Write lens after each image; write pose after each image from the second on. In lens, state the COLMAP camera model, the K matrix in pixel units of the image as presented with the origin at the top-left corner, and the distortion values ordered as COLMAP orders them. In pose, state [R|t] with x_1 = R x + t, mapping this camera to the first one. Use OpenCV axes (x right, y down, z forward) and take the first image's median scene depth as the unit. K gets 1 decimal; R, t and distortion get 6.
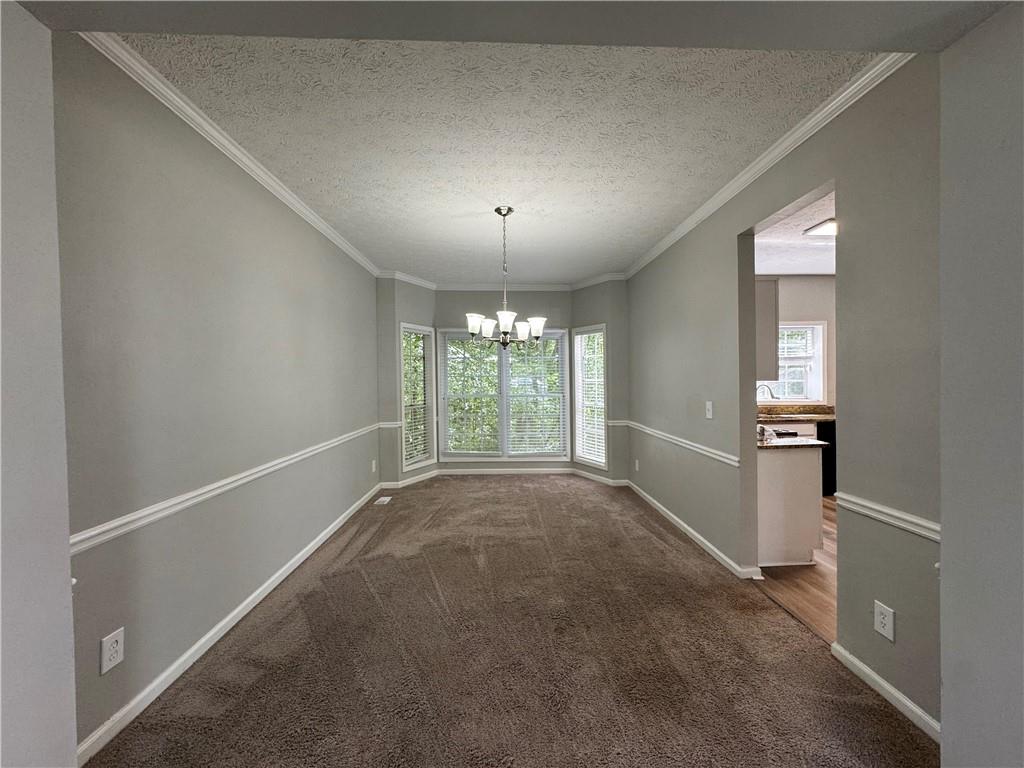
lens RADIAL K [[408.7, 0, 515.0], [0, 408.7, 383.3], [0, 0, 1]] dist [-0.003709, 0.000536]
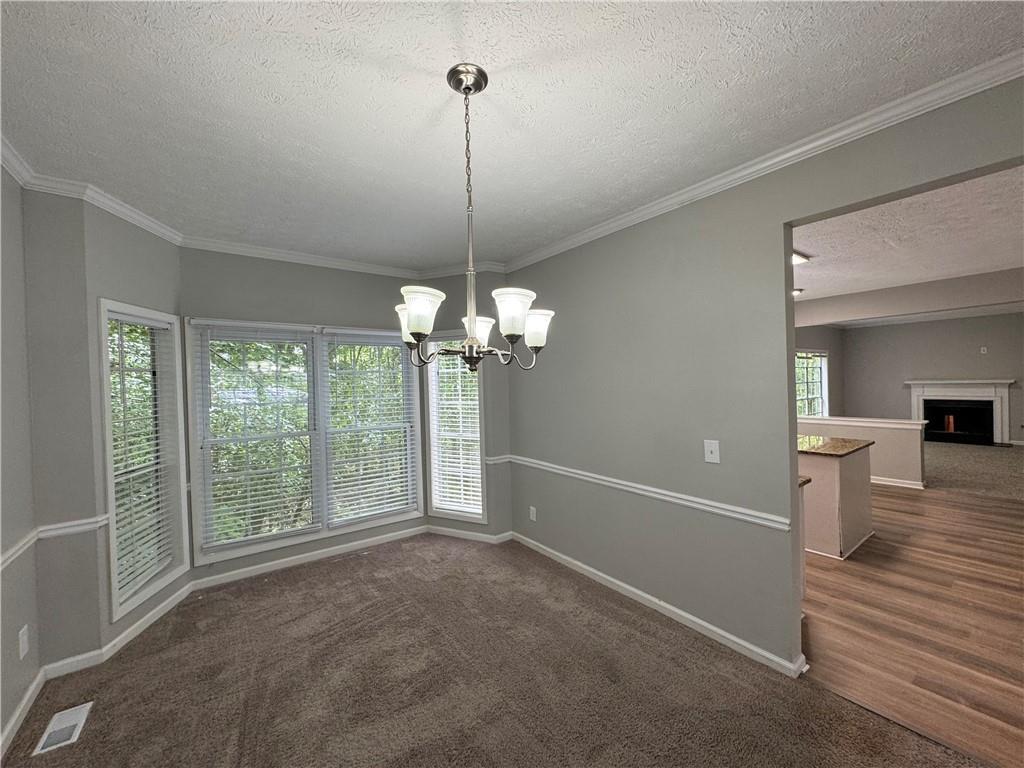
lens RADIAL K [[408.7, 0, 514.3], [0, 408.7, 383.3], [0, 0, 1]] dist [-0.003709, 0.000536]
pose [[0.823721, -0.015883, 0.566772, -0.155411], [0.023018, 0.999720, -0.005437, -0.040074], [-0.566527, 0.017525, 0.823857, 0.354267]]
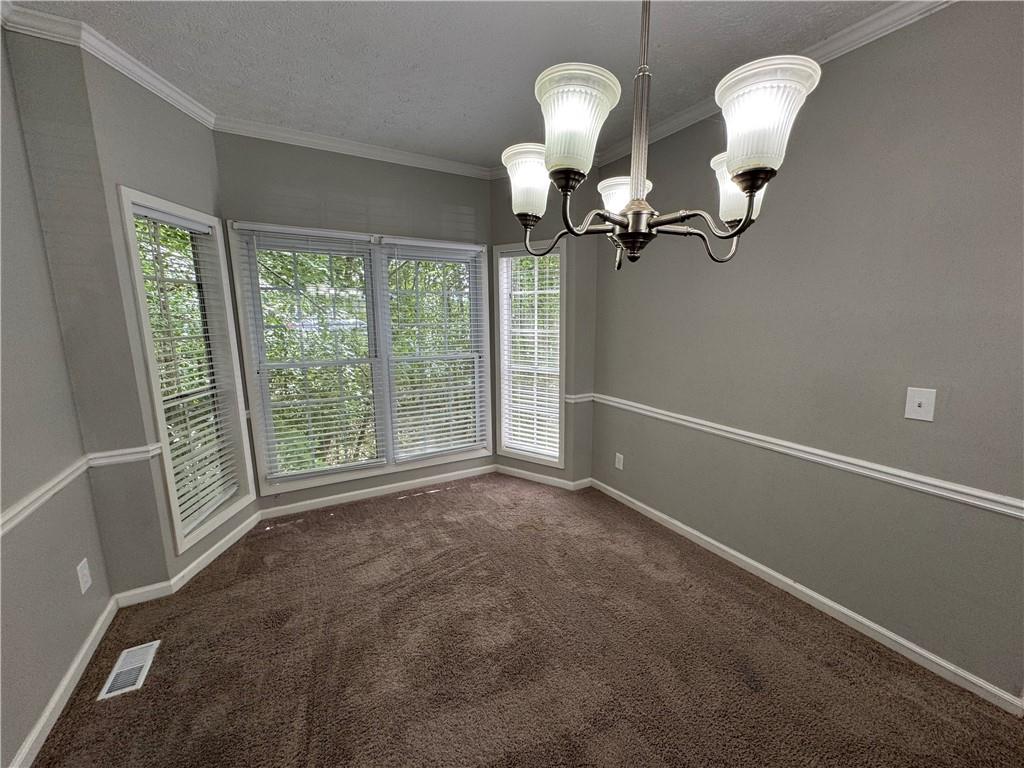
lens RADIAL K [[408.7, 0, 514.2], [0, 408.7, 383.7], [0, 0, 1]] dist [-0.003709, 0.000536]
pose [[0.887966, -0.072911, 0.454094, -0.140492], [0.002872, 0.988213, 0.153055, -0.026376], [-0.459901, -0.134604, 0.877709, 0.477141]]
